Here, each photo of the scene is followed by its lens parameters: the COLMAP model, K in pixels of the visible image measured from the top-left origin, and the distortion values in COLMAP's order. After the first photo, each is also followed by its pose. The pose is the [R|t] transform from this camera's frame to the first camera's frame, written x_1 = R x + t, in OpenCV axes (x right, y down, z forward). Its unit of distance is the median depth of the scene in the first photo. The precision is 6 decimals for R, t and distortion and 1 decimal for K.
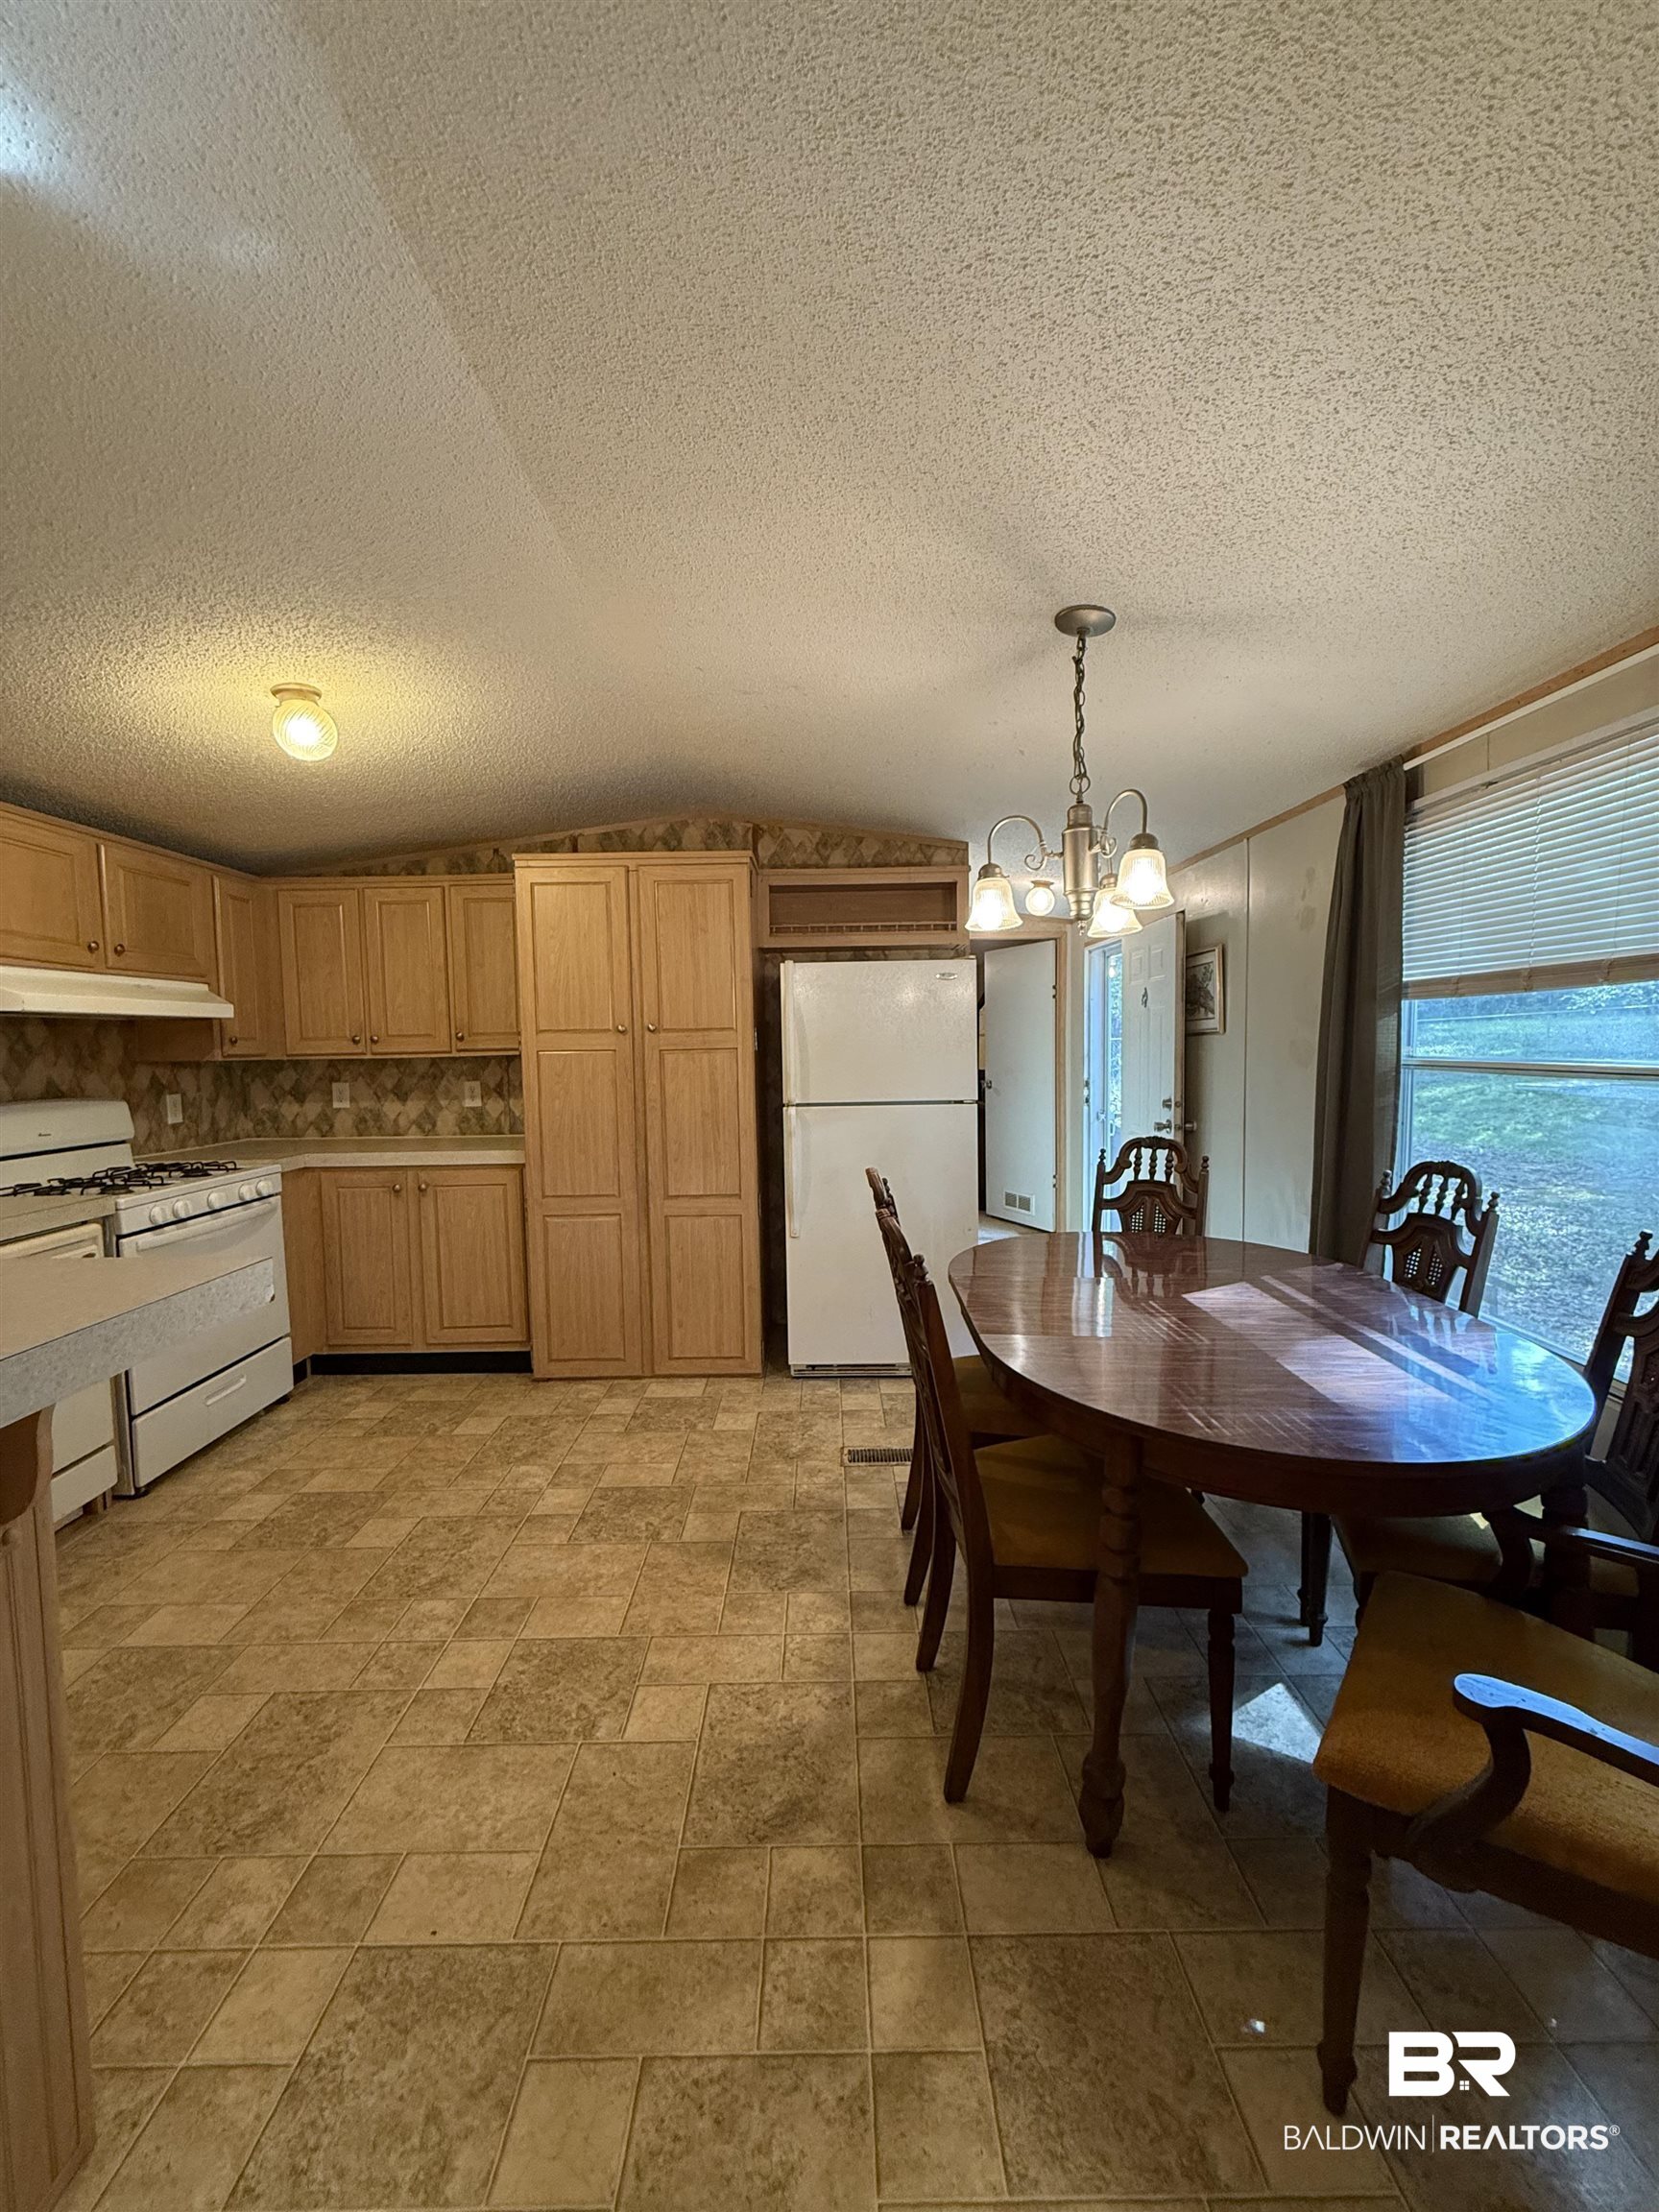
lens RADIAL K [[877.5, 0, 834.2], [0, 877.5, 1098.2], [0, 0, 1]] dist [0.001978, 0.000289]
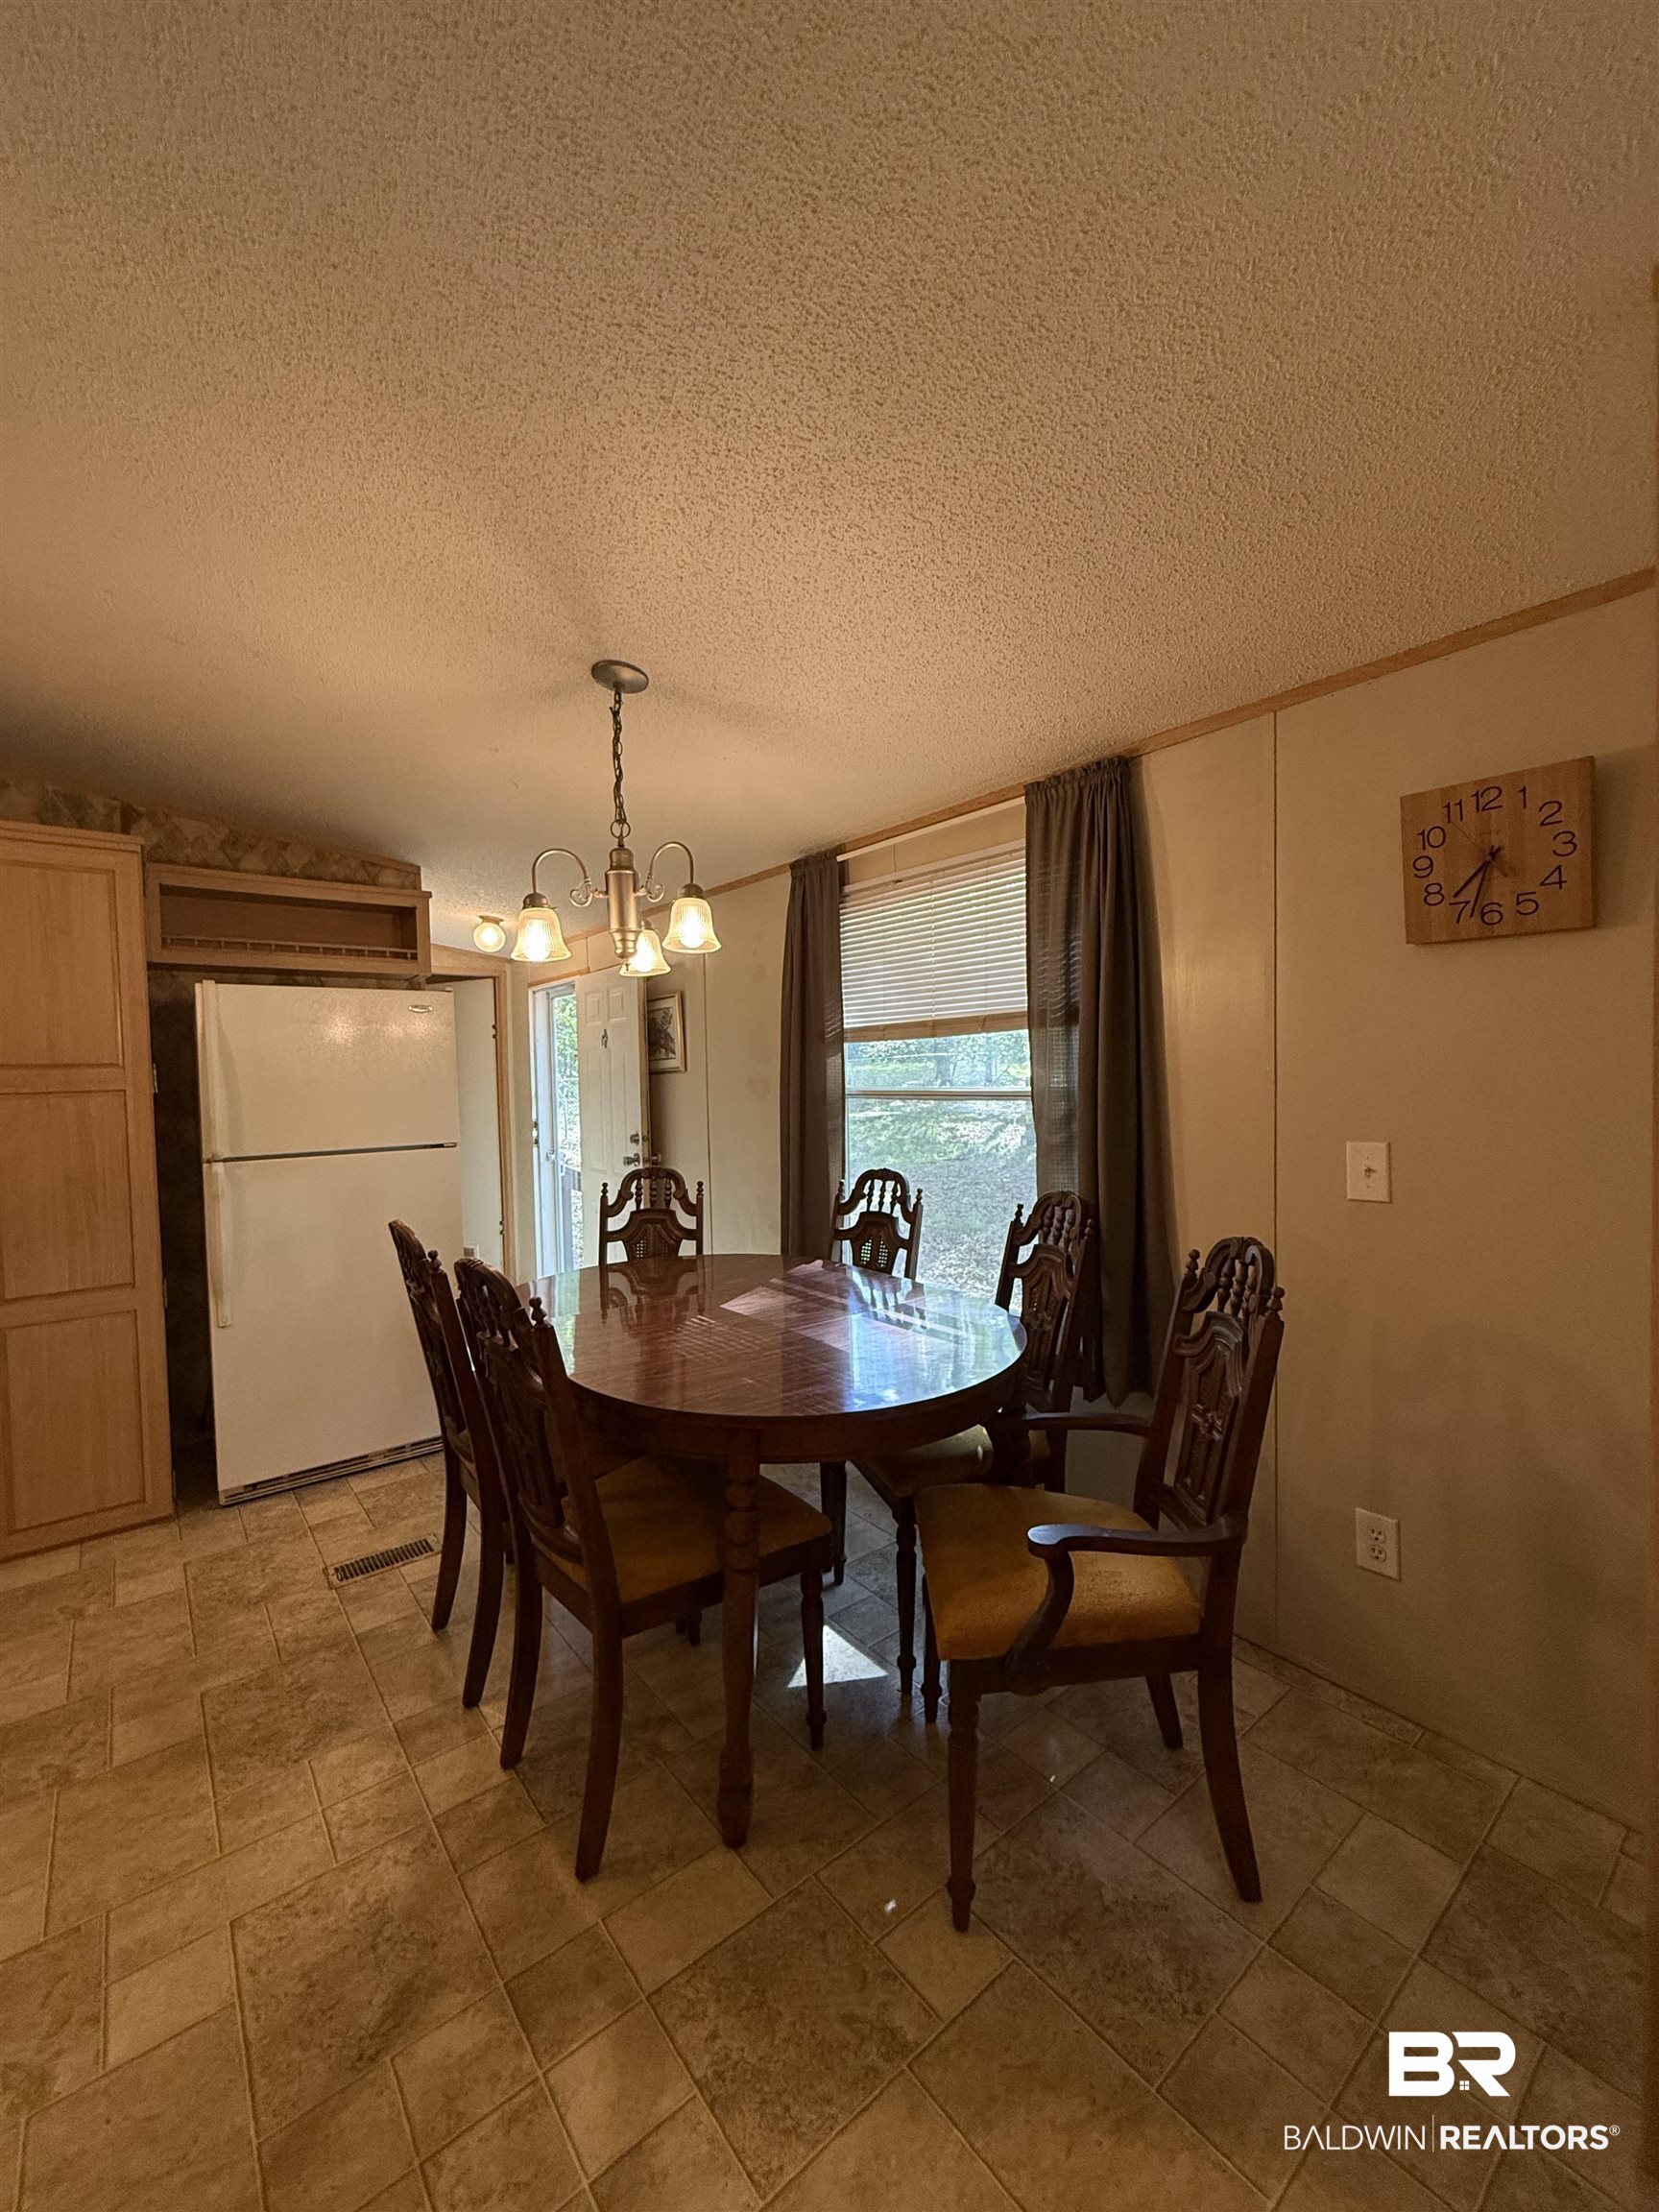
lens RADIAL K [[877.5, 0, 828.6], [0, 877.5, 1097.9], [0, 0, 1]] dist [0.001978, 0.000289]
pose [[0.786306, -0.017711, 0.617584, -0.149180], [0.049592, 0.998173, -0.034515, 0.009252], [-0.615844, 0.057767, 0.785747, 0.037360]]
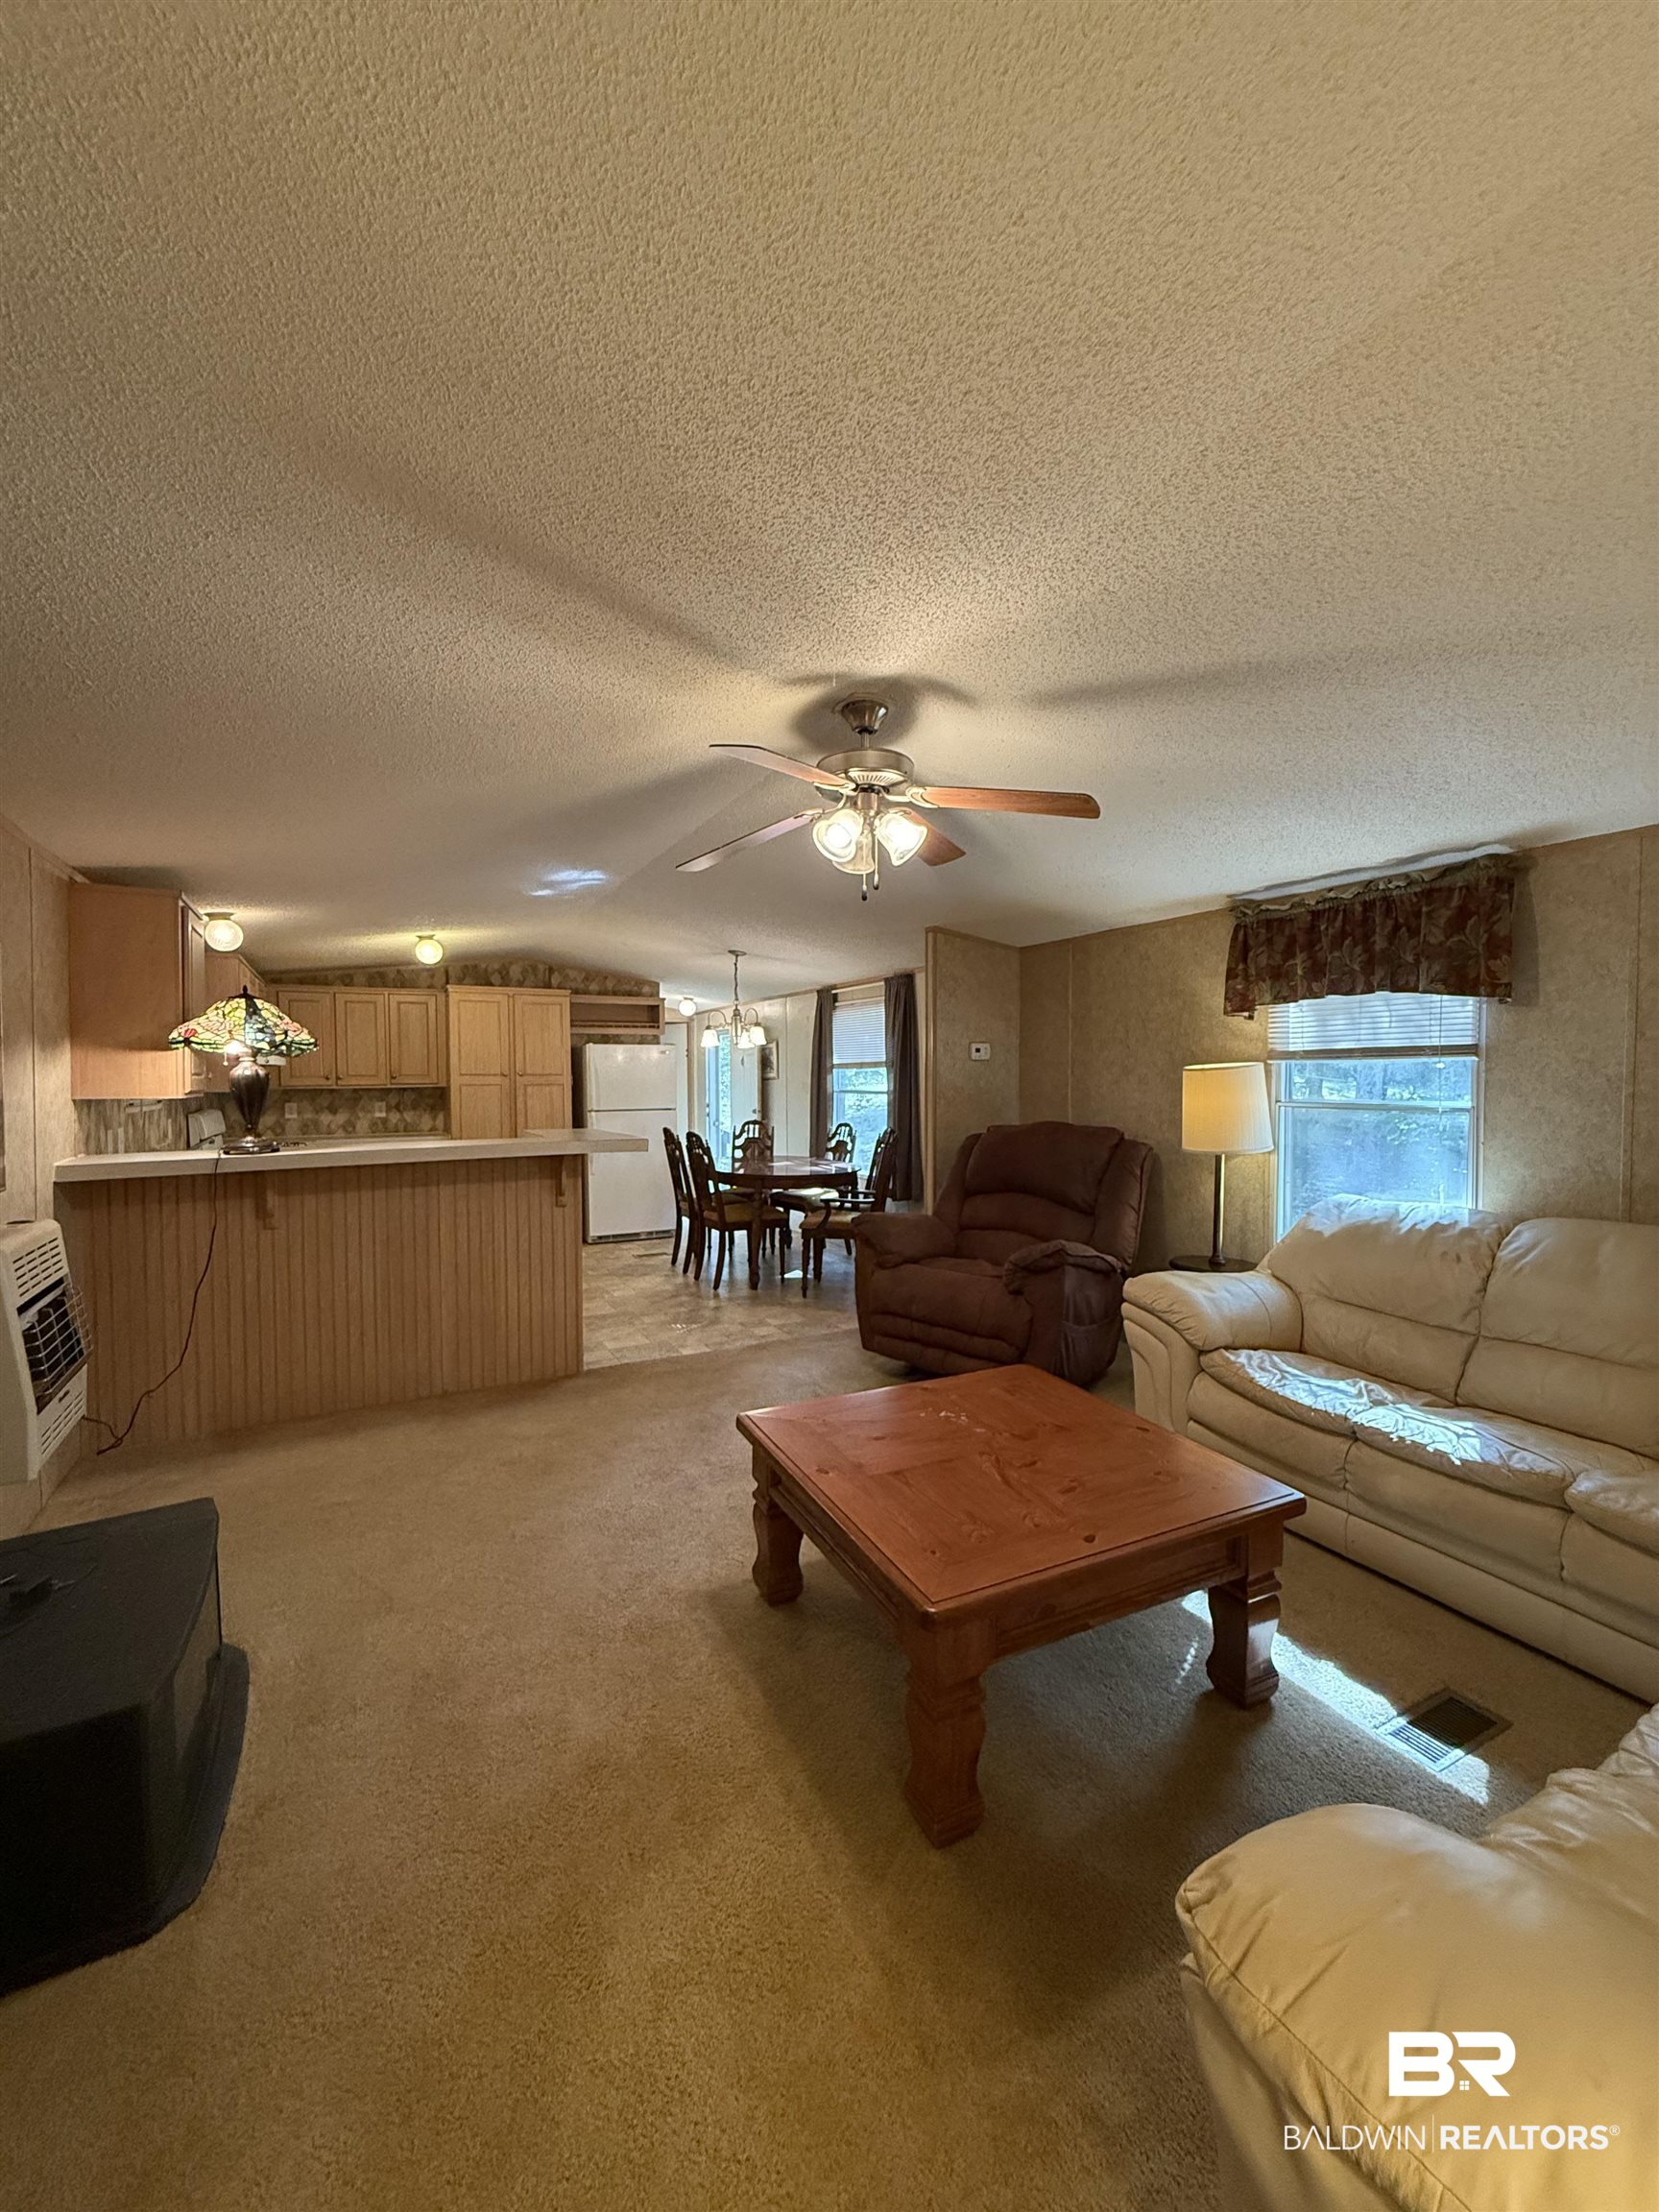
lens RADIAL K [[877.5, 0, 835.0], [0, 877.5, 1108.7], [0, 0, 1]] dist [0.001978, 0.000289]
pose [[0.883965, -0.003672, 0.467538, -0.753972], [0.020705, 0.999296, -0.031298, 0.116376], [-0.467094, 0.037347, 0.883418, -1.658328]]
